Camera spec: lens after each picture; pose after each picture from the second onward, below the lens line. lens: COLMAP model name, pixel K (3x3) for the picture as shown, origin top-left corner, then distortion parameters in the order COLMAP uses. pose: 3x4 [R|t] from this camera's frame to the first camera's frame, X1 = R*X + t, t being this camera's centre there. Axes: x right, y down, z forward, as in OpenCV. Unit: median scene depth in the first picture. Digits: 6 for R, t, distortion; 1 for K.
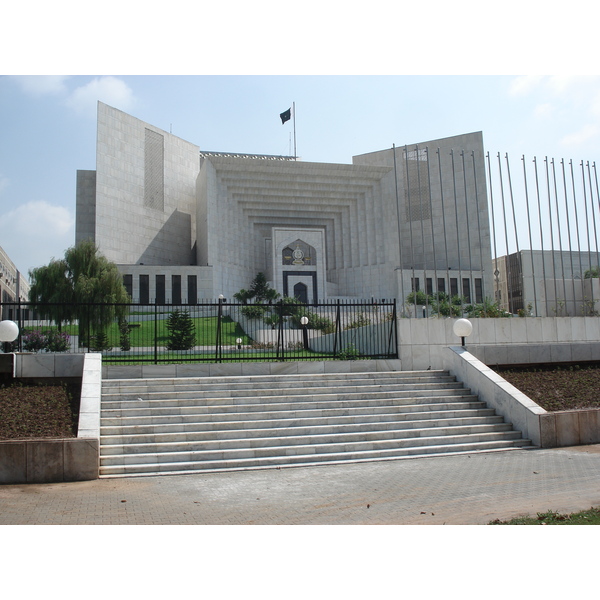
lens RADIAL K [[672.4, 0, 300.0], [0, 672.4, 300.0], [0, 0, 1]] dist [-0.129985, -0.005780]
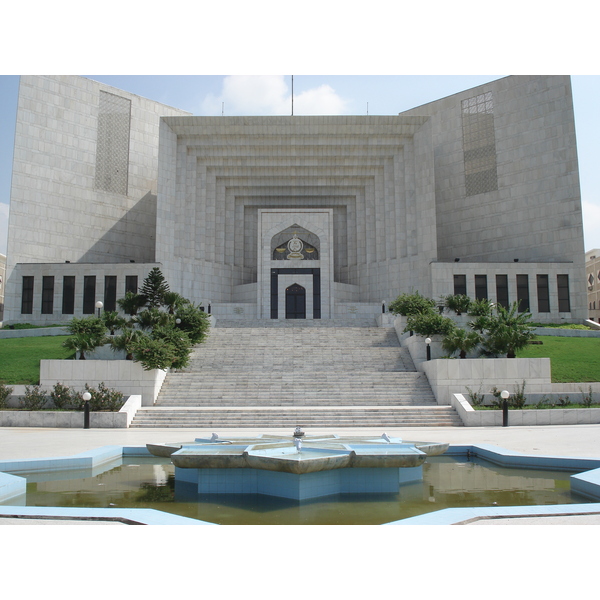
lens RADIAL K [[672.4, 0, 300.0], [0, 672.4, 300.0], [0, 0, 1]] dist [-0.129985, -0.005780]
pose [[0.961174, -0.006387, -0.275871, 0.201030], [0.003700, 0.999941, -0.010261, -0.001469], [0.275920, 0.008842, 0.961140, 0.306533]]
